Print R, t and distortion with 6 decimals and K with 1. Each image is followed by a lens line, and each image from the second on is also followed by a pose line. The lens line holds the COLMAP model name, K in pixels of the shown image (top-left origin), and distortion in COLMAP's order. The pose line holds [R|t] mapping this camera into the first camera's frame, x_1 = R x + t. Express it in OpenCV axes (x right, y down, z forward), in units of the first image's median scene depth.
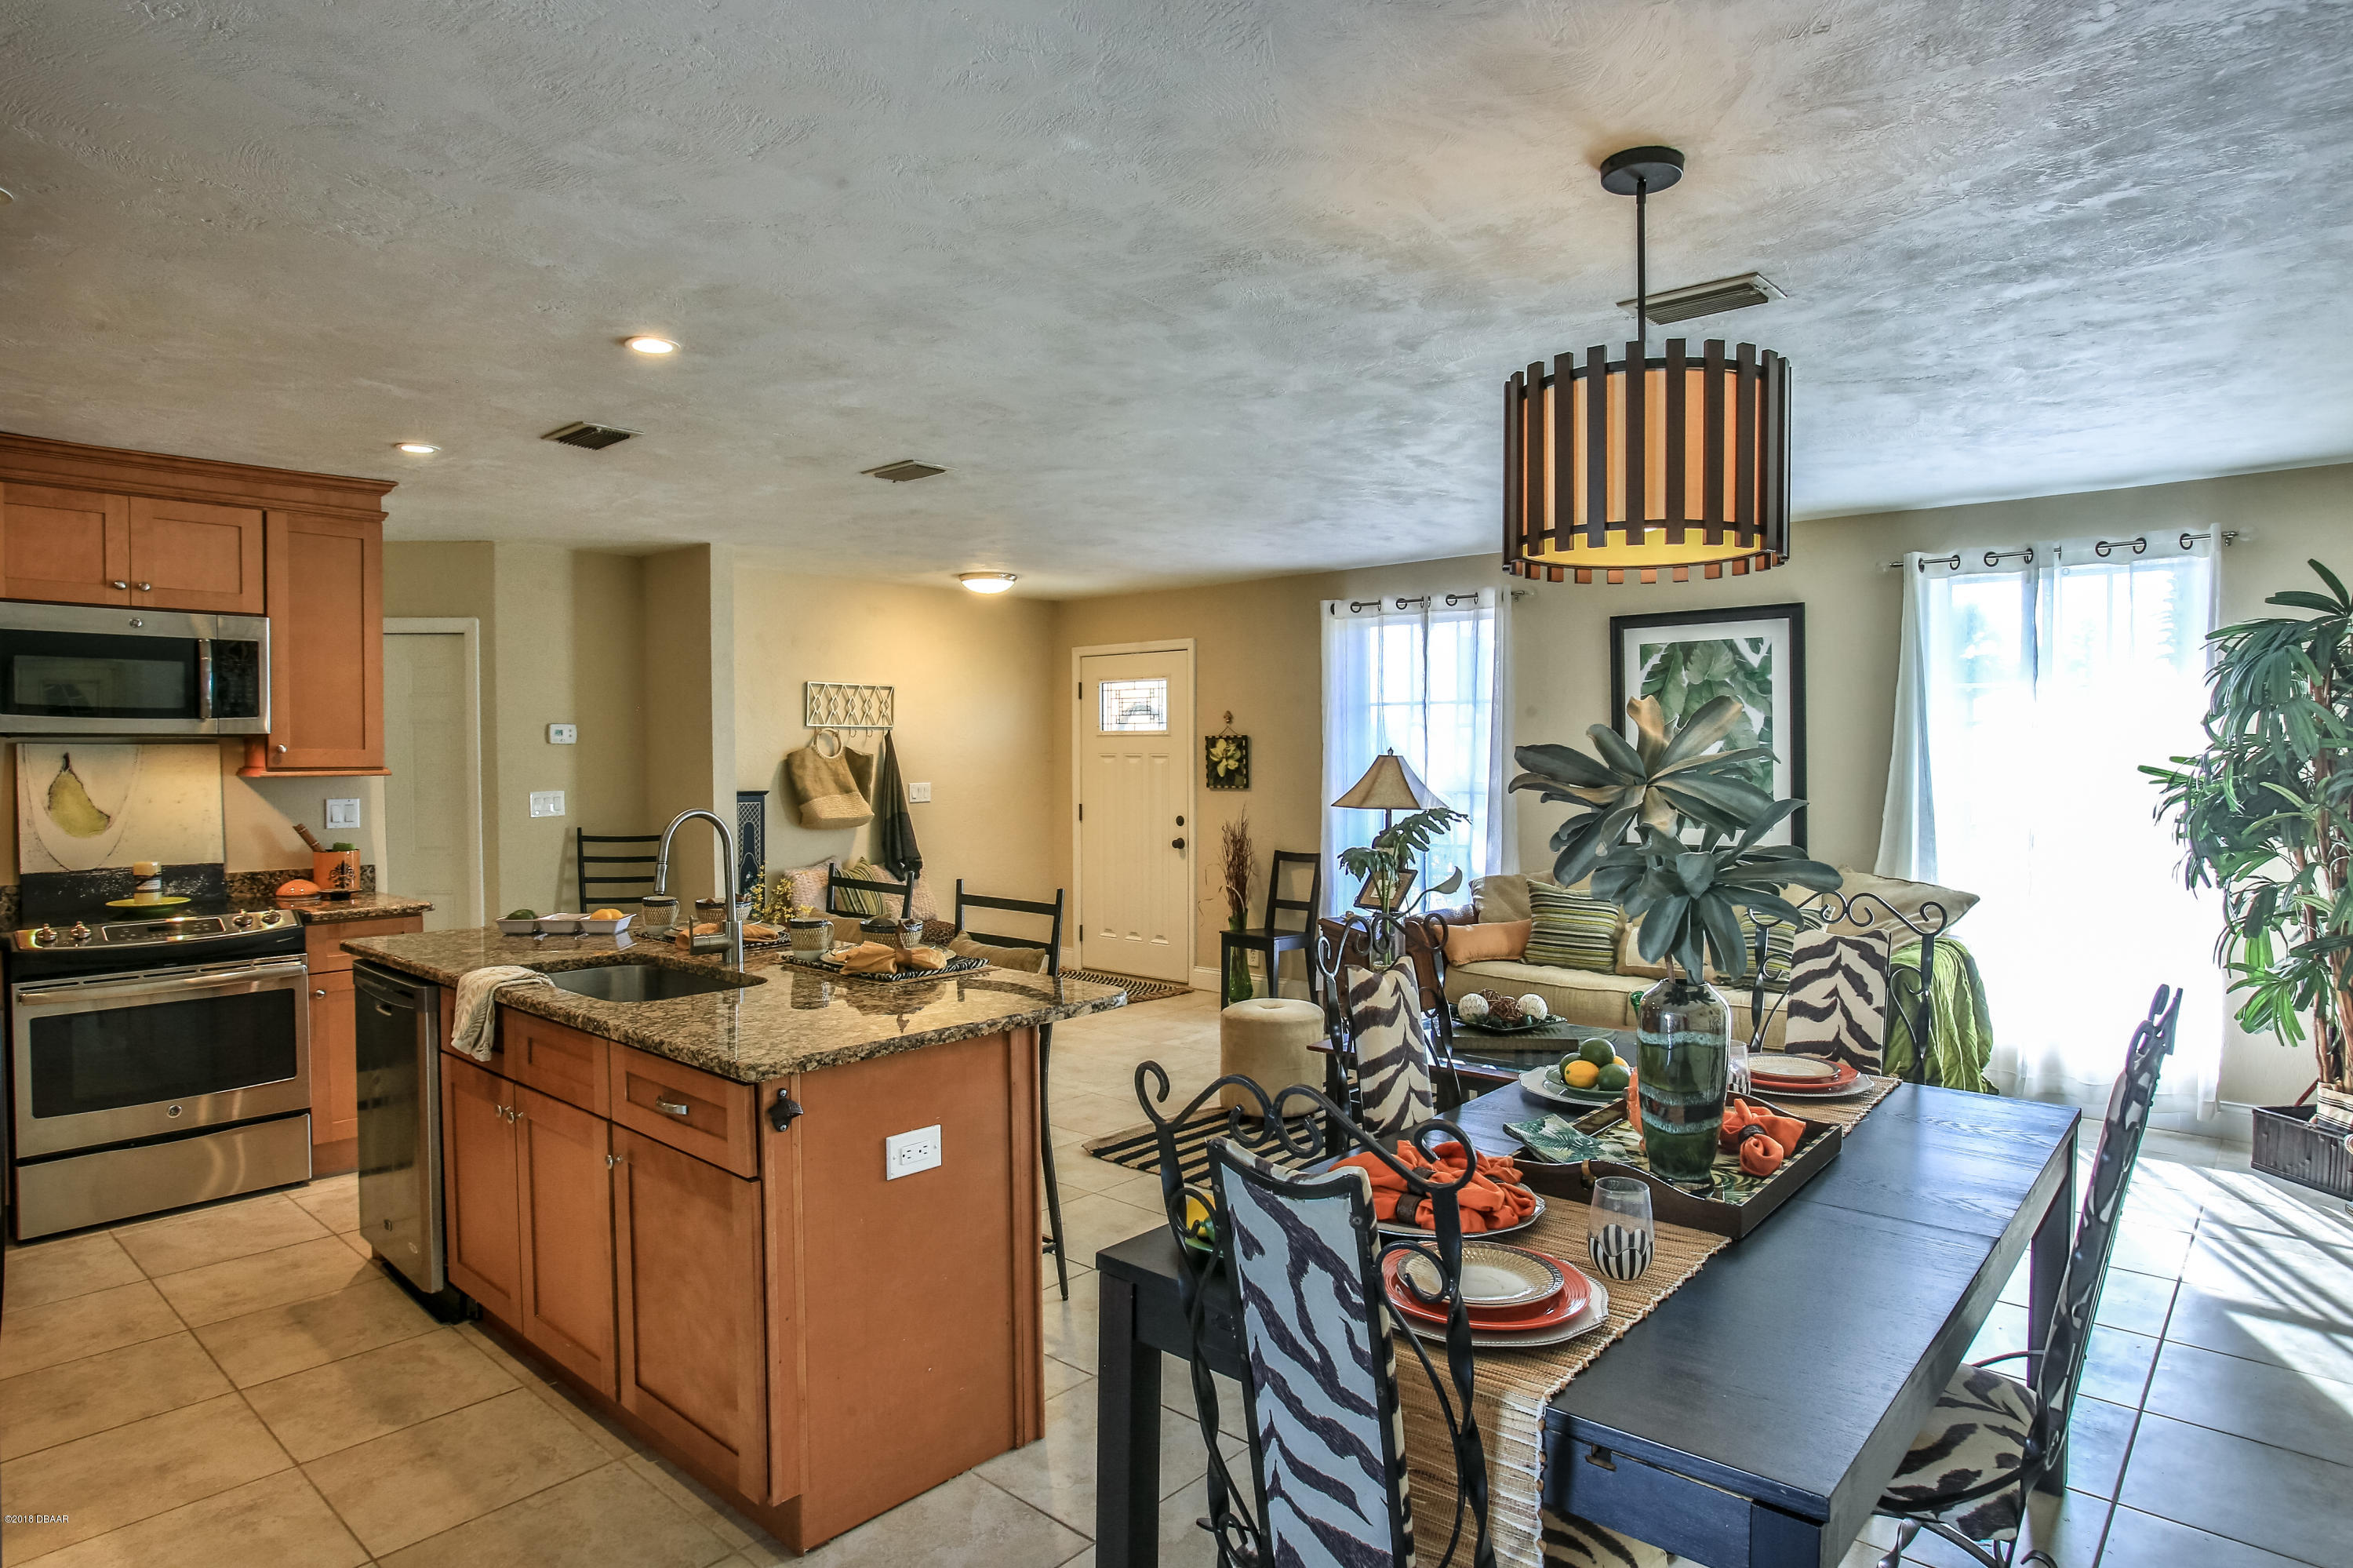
lens RADIAL K [[1345.6, 0, 1163.3], [0, 1345.6, 777.2], [0, 0, 1]] dist [-0.008368, -0.001050]
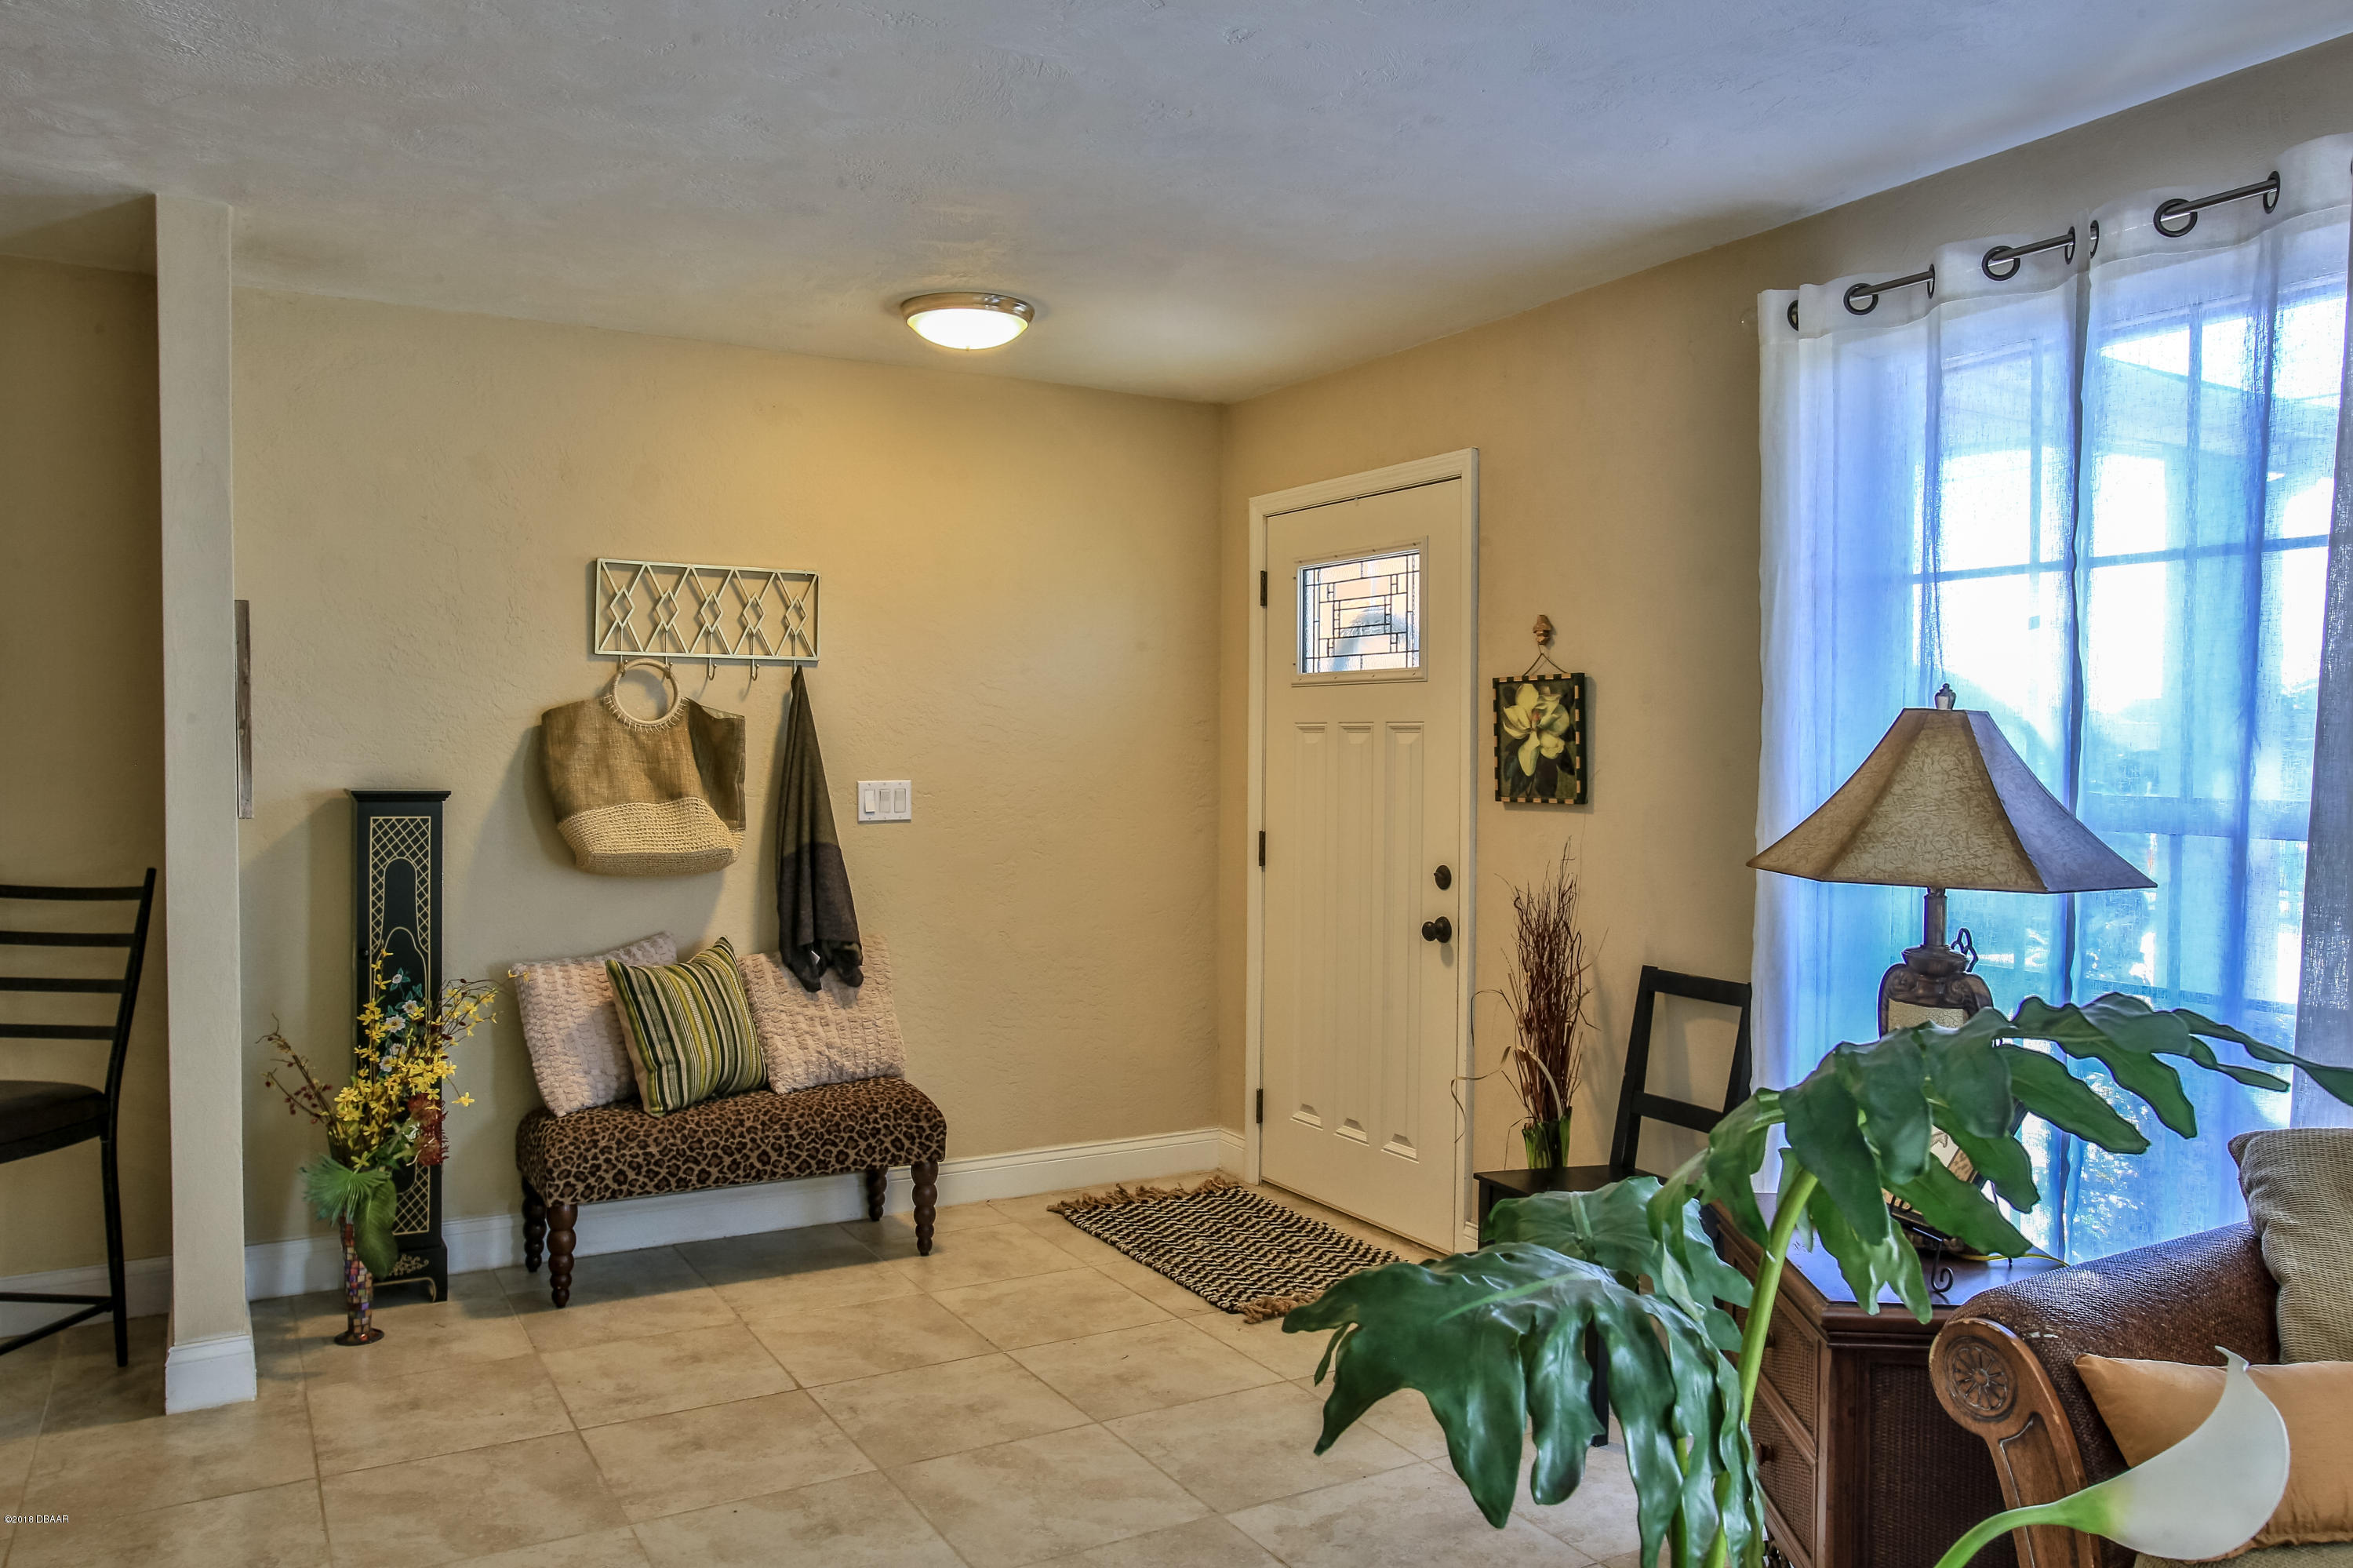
lens RADIAL K [[1706.1, 0, 1180.2], [0, 1706.1, 780.8], [0, 0, 1]] dist [-0.004537, 0.005615]
pose [[0.955146, 0.014003, -0.295804, 0.099728], [-0.013828, 0.999901, 0.002682, 0.001350], [0.295812, 0.001528, 0.955245, 0.485428]]
